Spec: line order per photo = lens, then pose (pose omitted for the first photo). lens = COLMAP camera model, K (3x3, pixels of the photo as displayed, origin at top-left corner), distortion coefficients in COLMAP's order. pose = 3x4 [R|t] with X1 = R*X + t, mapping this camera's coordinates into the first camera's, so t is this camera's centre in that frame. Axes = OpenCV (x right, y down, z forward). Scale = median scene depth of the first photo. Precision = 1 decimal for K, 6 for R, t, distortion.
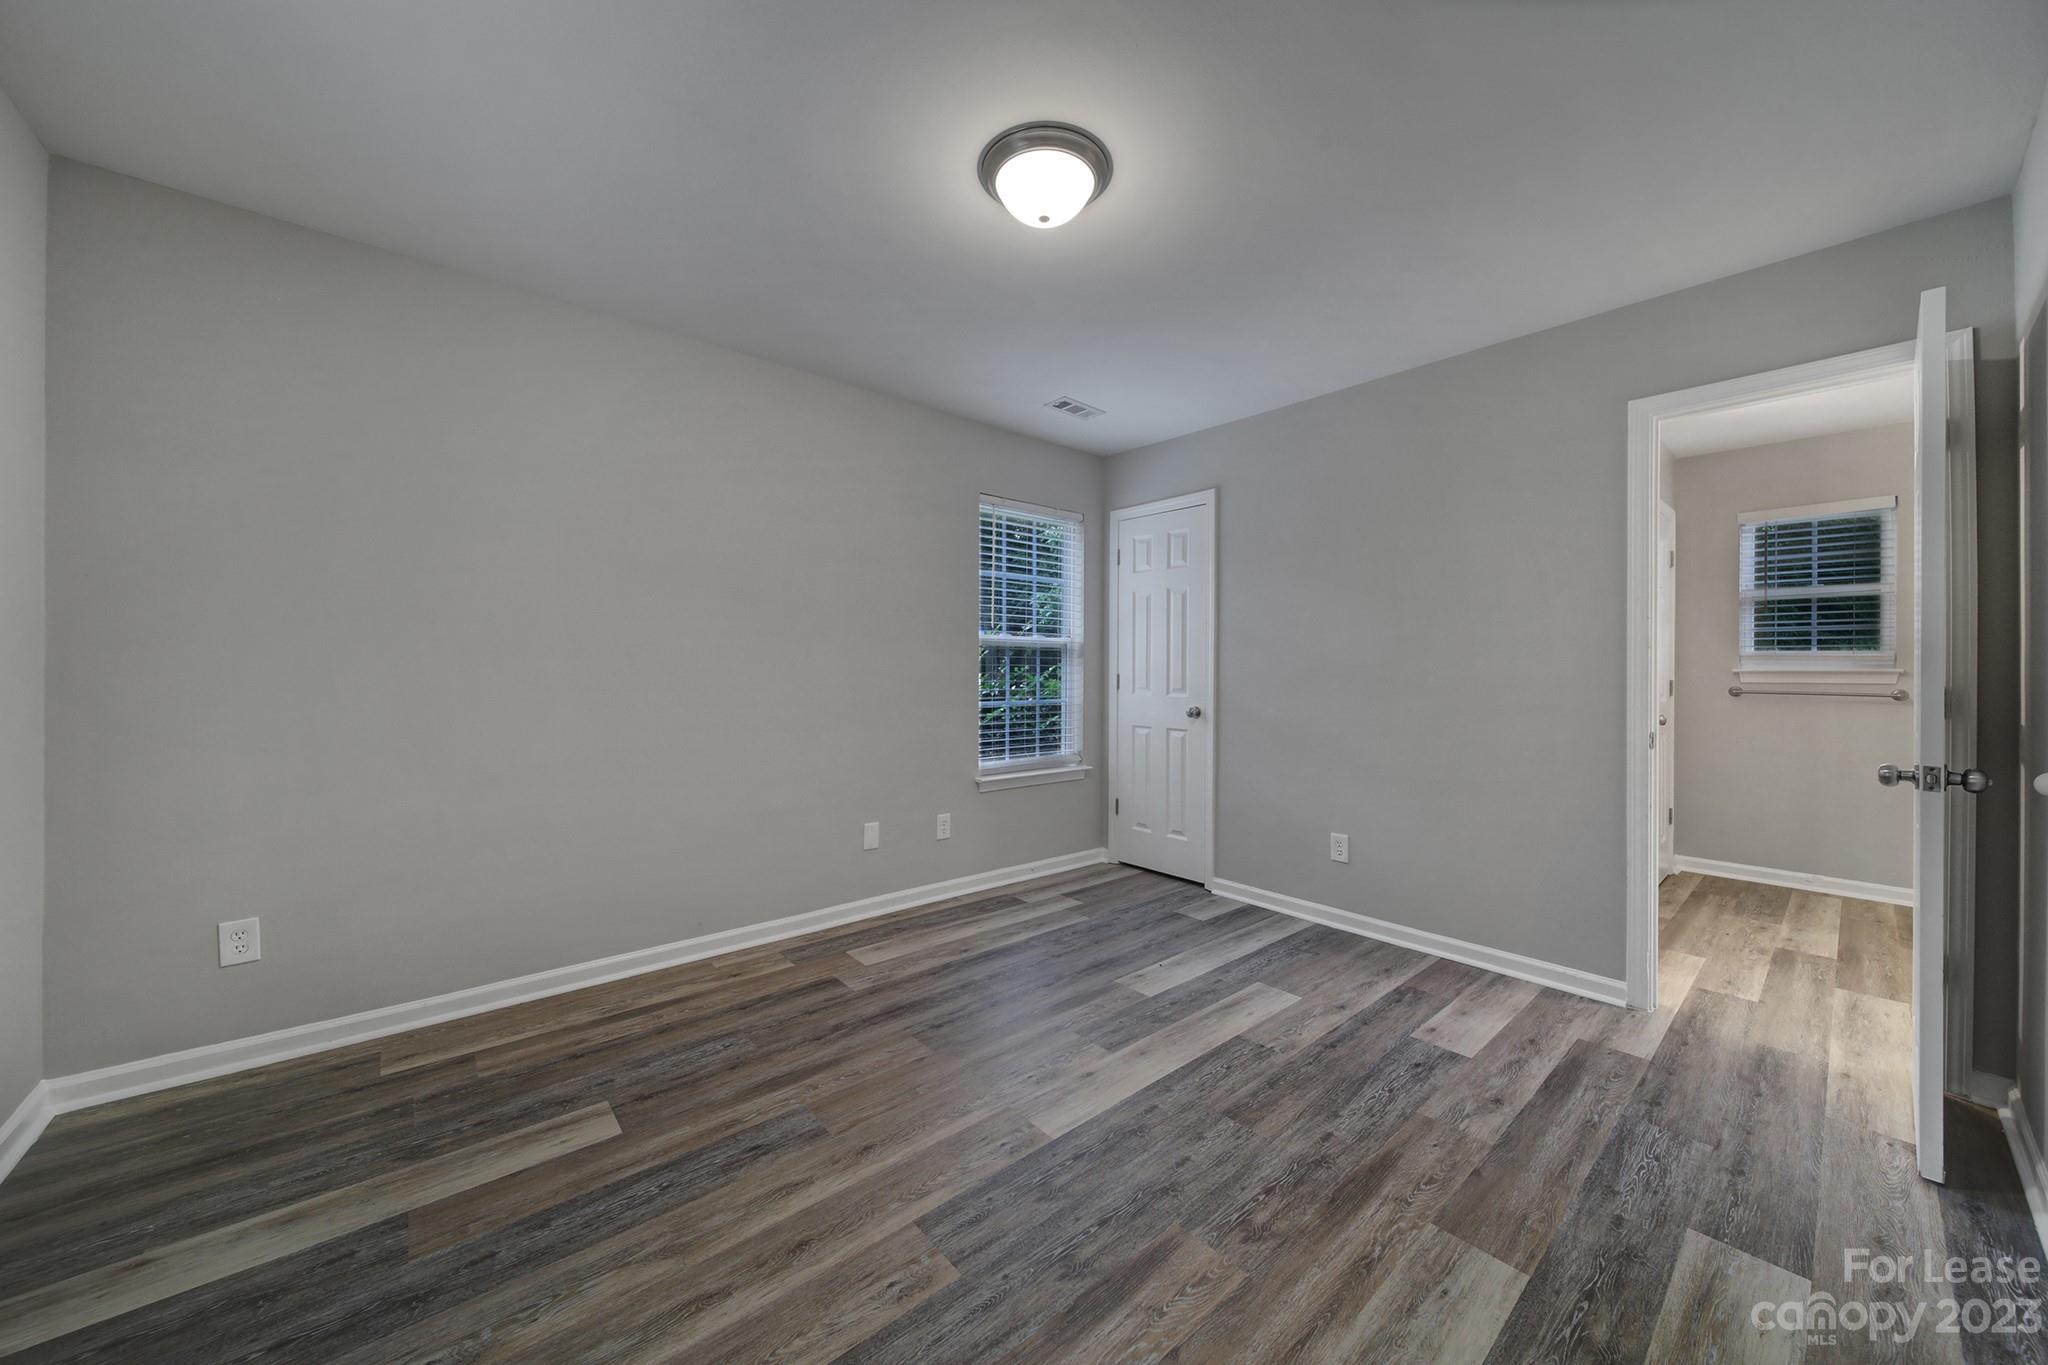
lens RADIAL K [[775.1, 0, 1024.7], [0, 775.1, 672.7], [0, 0, 1]] dist [-0.001657, 0.000029]
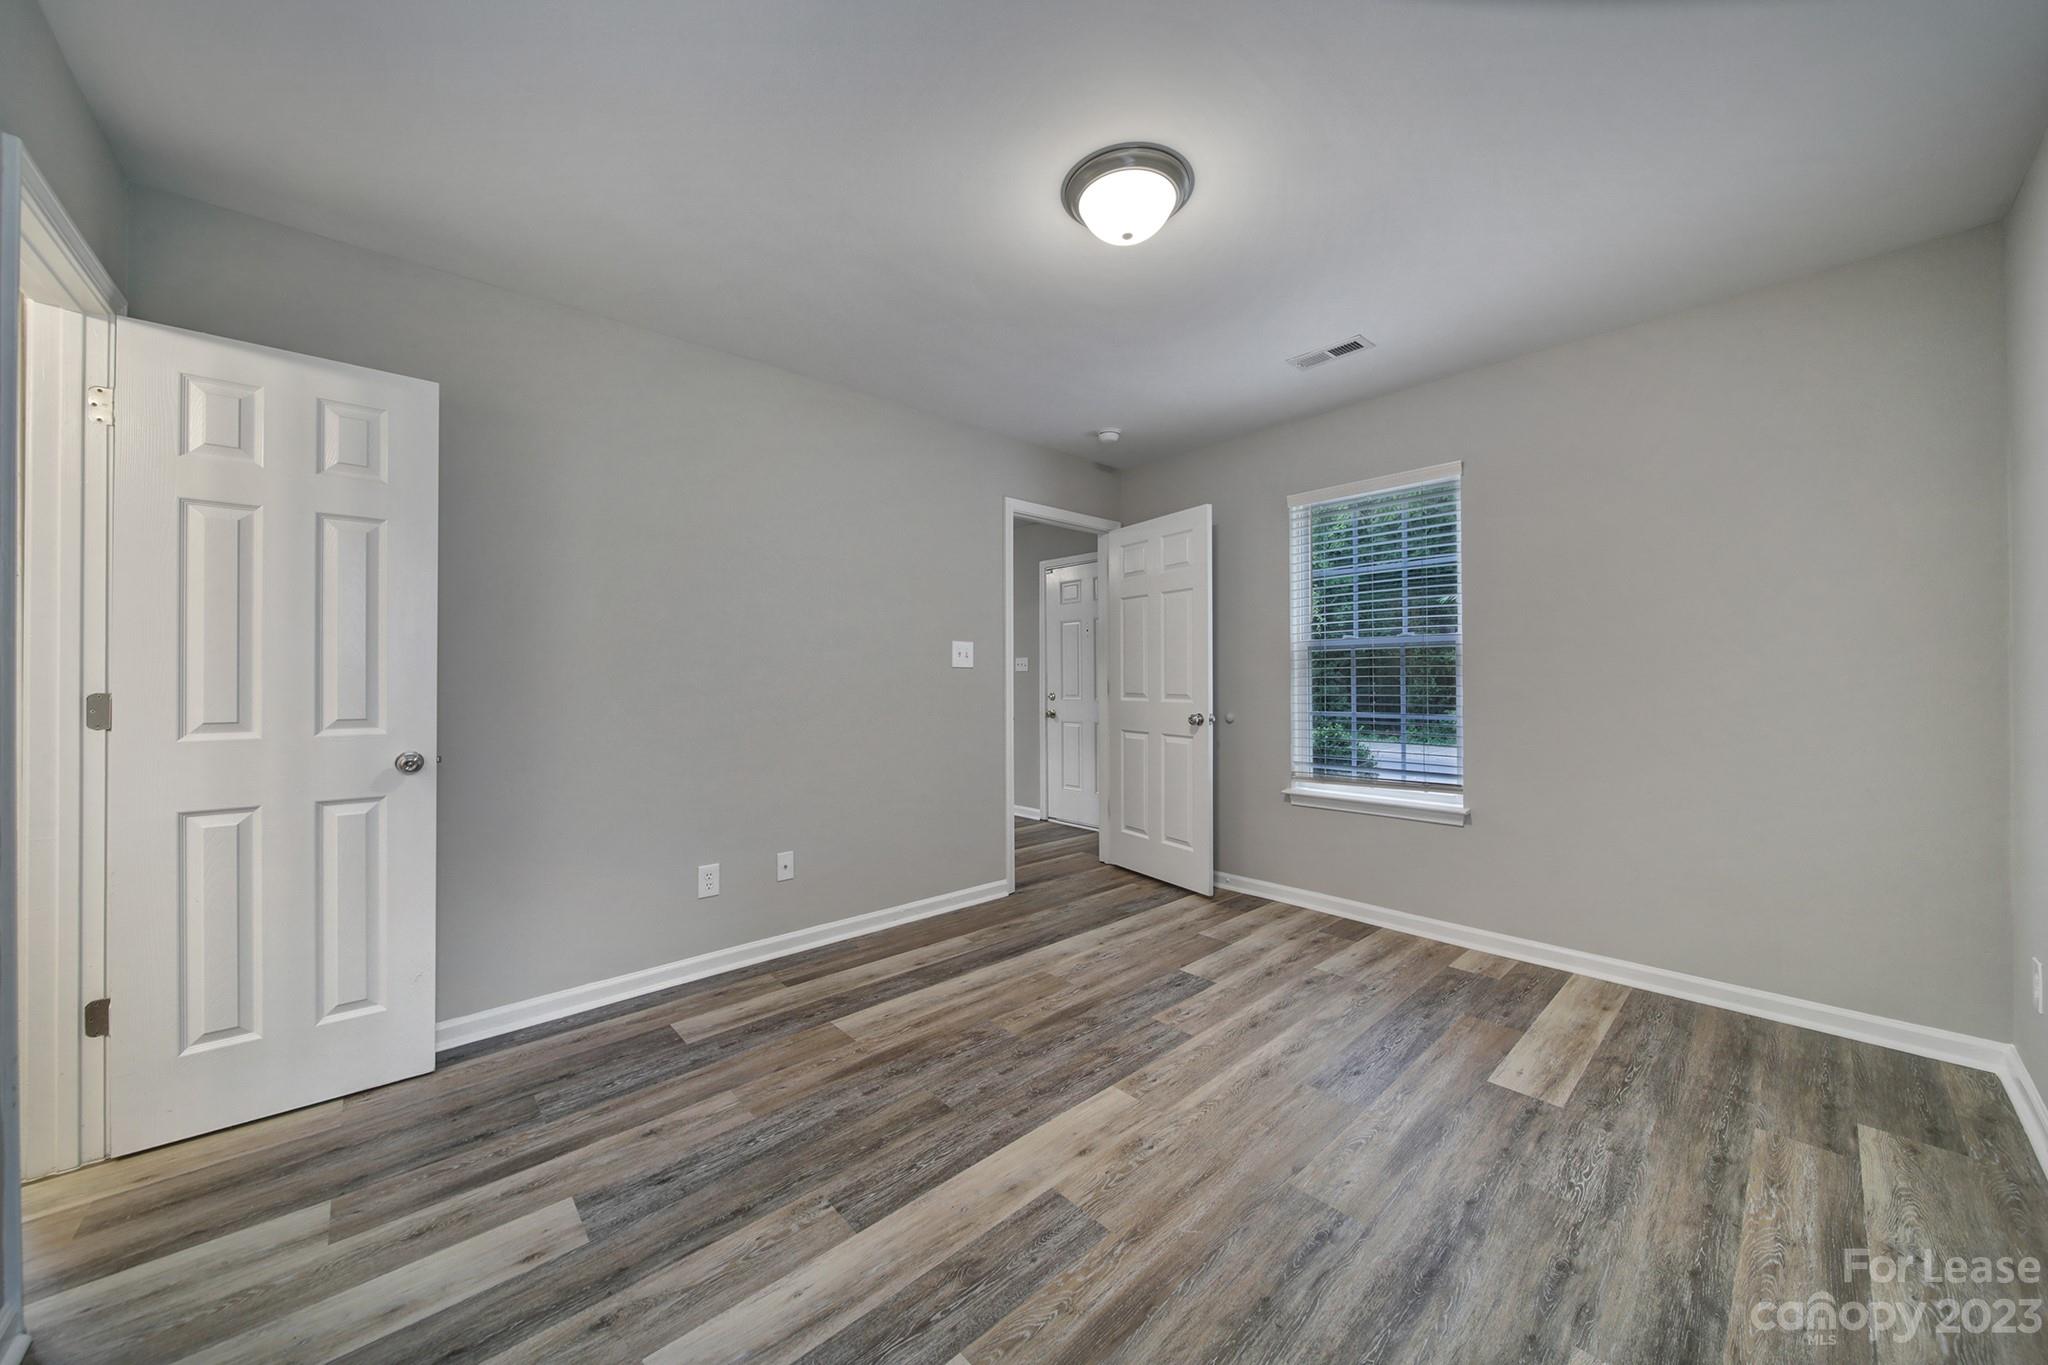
lens RADIAL K [[775.1, 0, 1026.0], [0, 775.1, 681.3], [0, 0, 1]] dist [-0.001657, 0.000029]
pose [[-0.999709, -0.001923, -0.024054, 0.190479], [-0.002017, 0.999990, 0.003892, -0.001805], [0.024046, 0.003940, -0.999703, 2.103896]]
